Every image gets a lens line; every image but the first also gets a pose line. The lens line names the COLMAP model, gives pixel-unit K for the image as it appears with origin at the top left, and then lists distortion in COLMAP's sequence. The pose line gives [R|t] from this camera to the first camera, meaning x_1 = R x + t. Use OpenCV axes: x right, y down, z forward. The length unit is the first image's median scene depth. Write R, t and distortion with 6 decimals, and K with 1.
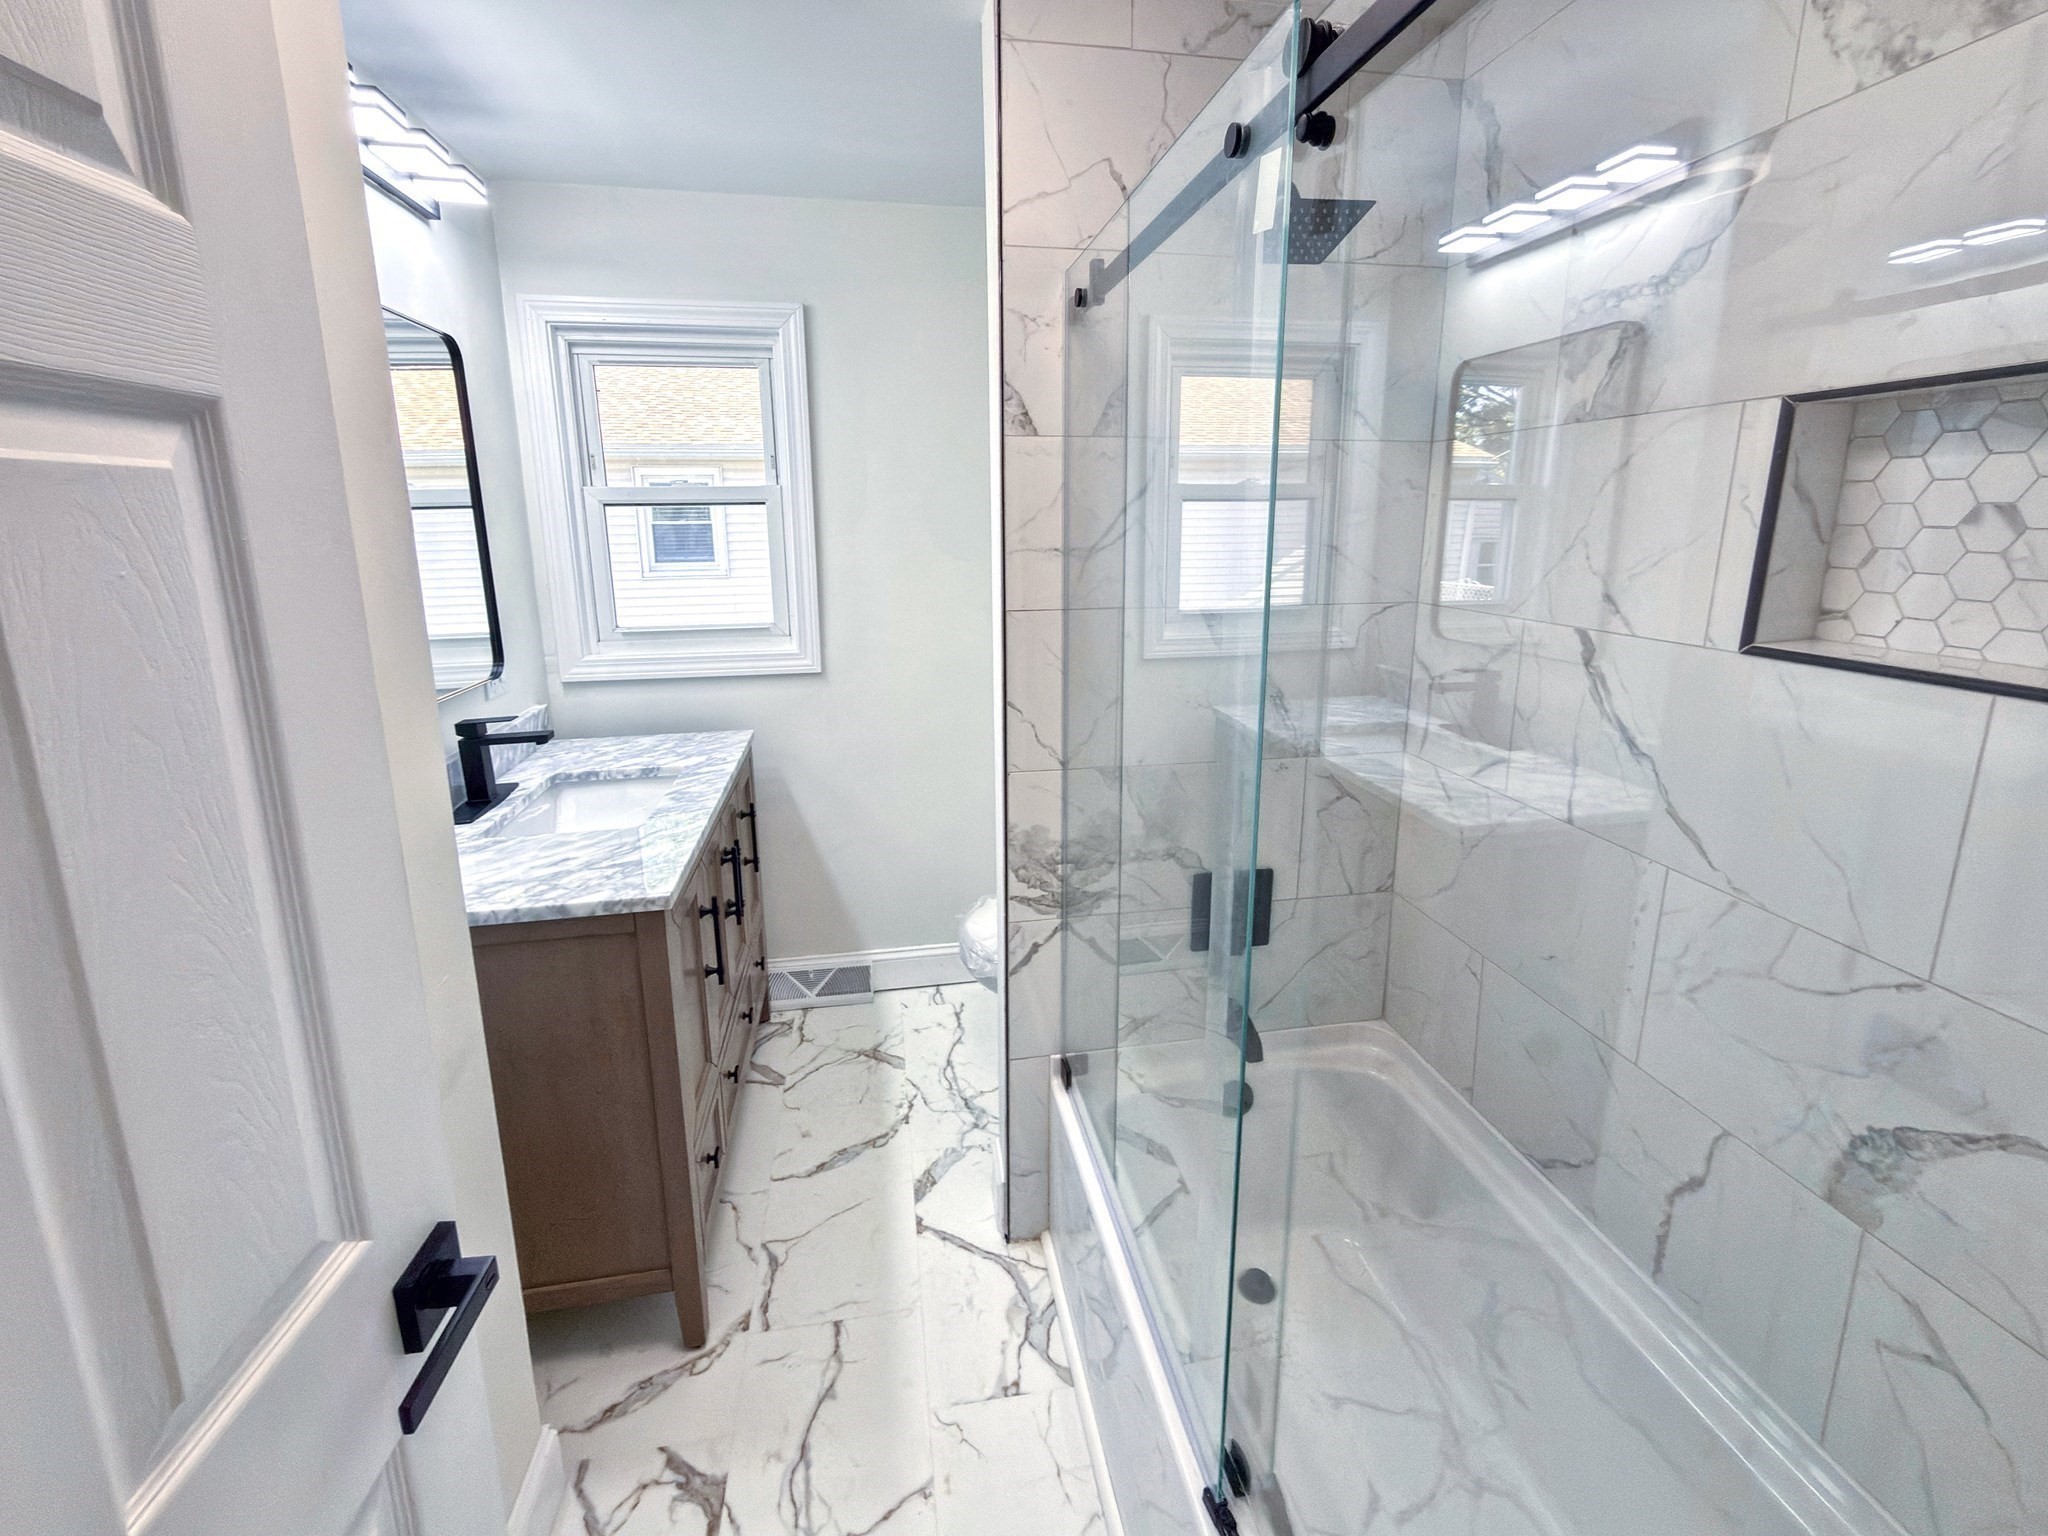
lens RADIAL K [[825.1, 0, 1022.5], [0, 825.1, 764.5], [0, 0, 1]] dist [0.000039, -0.000077]
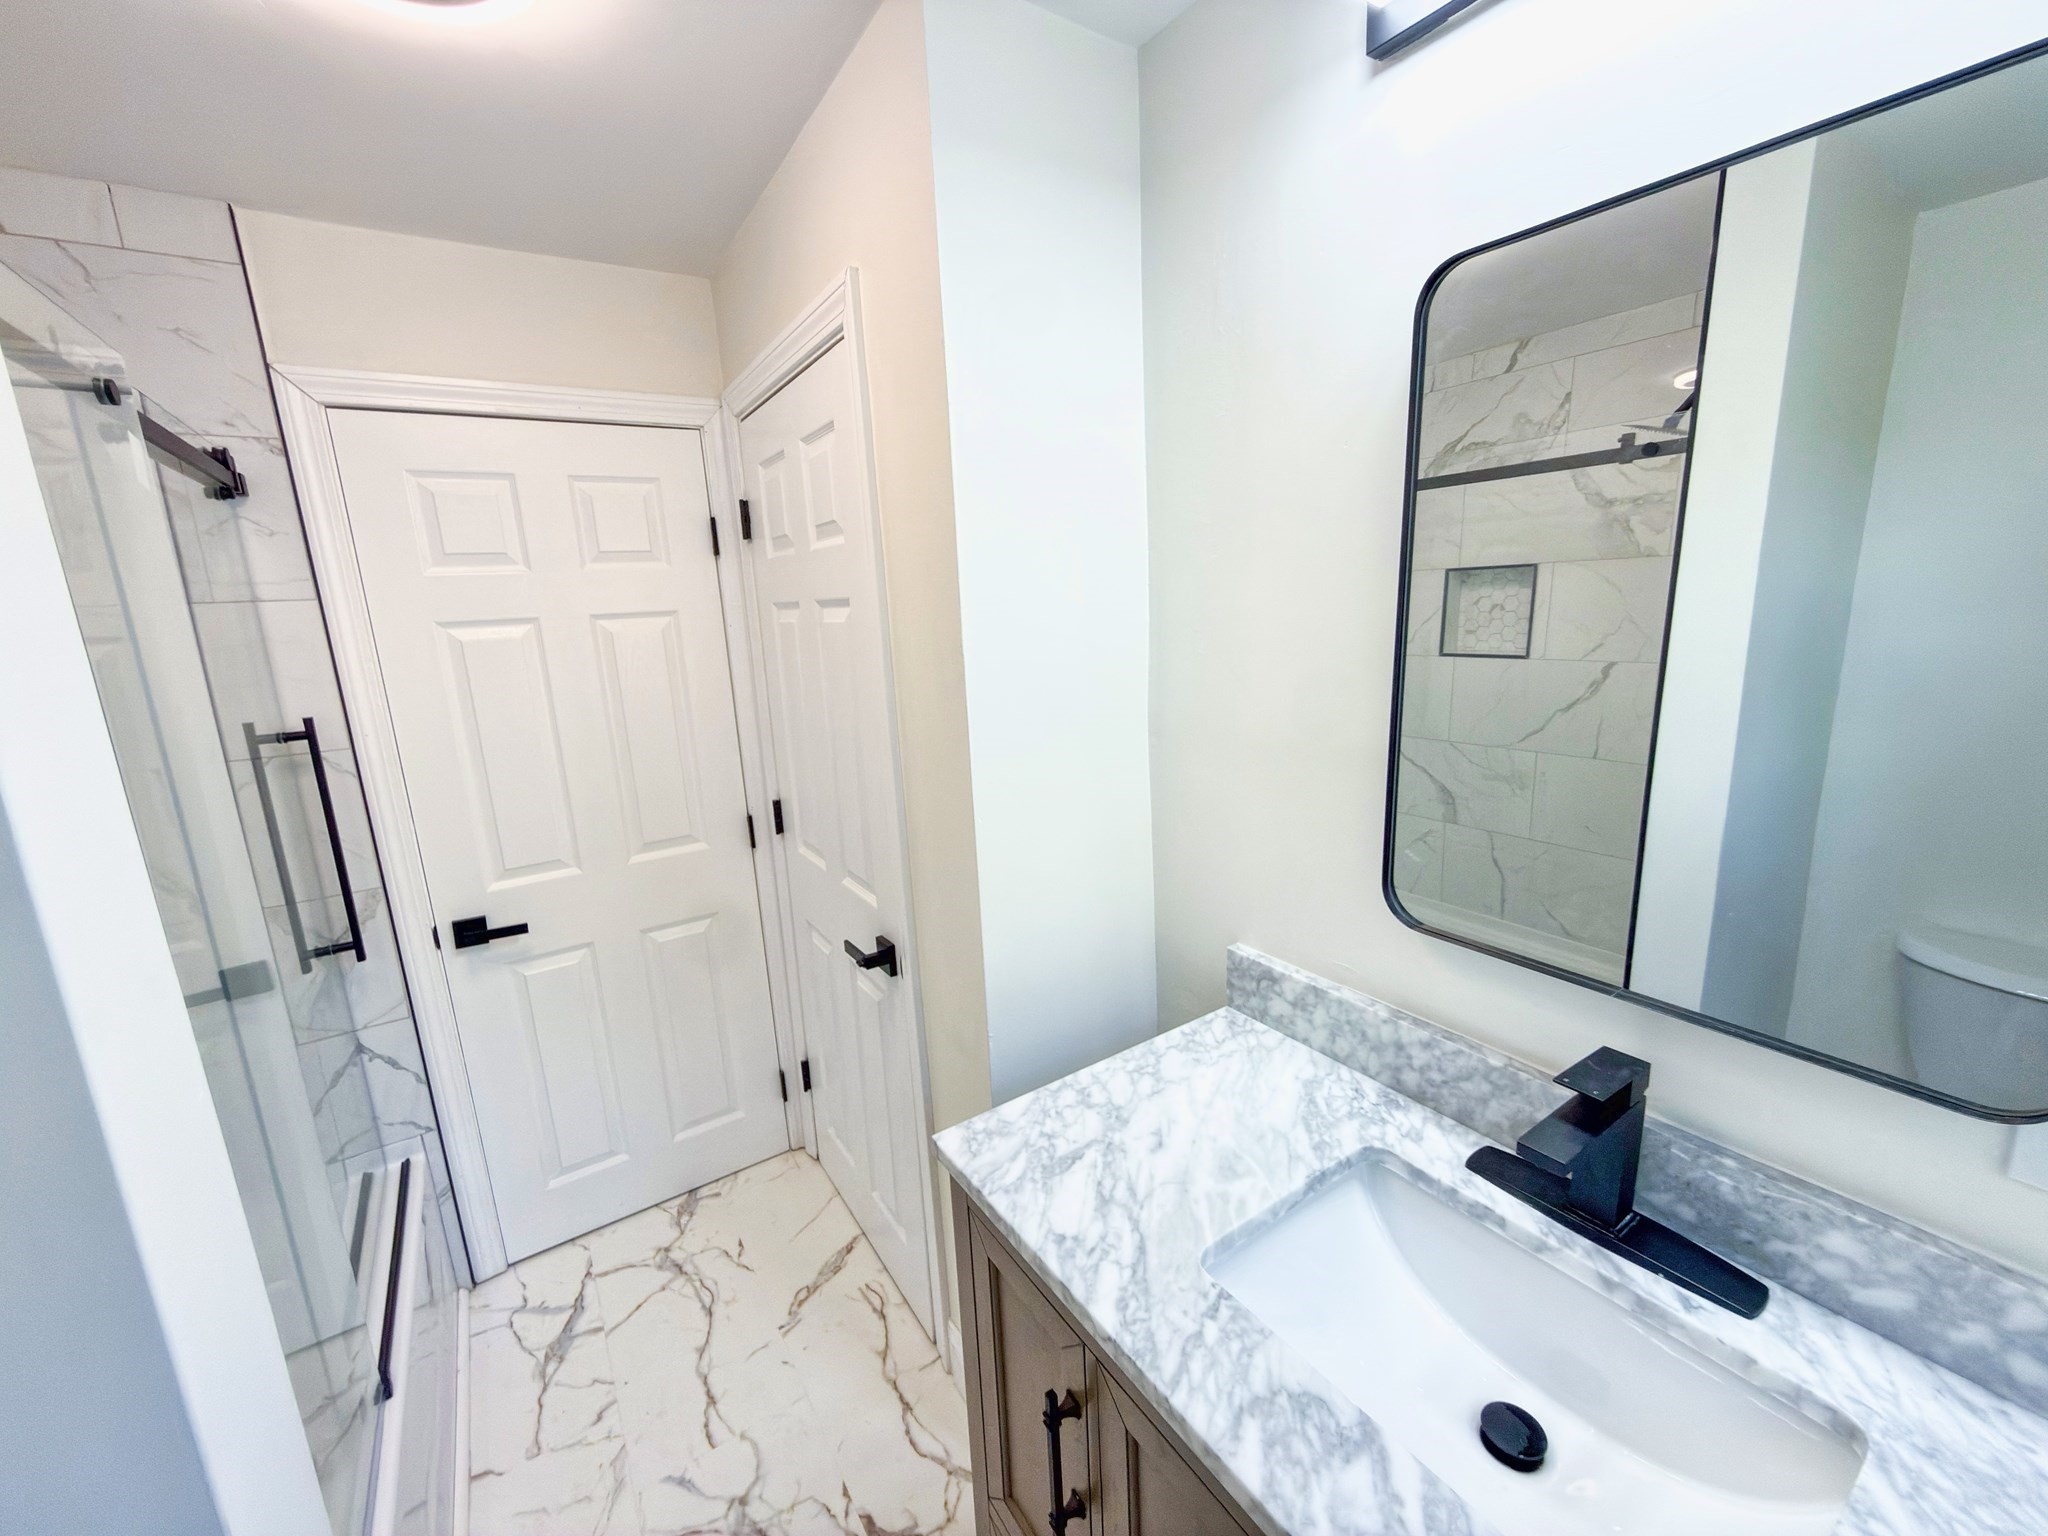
lens RADIAL K [[819.2, 0, 1021.2], [0, 819.2, 776.5], [0, 0, 1]] dist [-0.000965, -0.000063]
pose [[-0.917601, 0.115133, -0.380464, -0.242725], [-0.077335, 0.887140, 0.454975, -0.463341], [0.389907, 0.446908, -0.805137, 1.418360]]
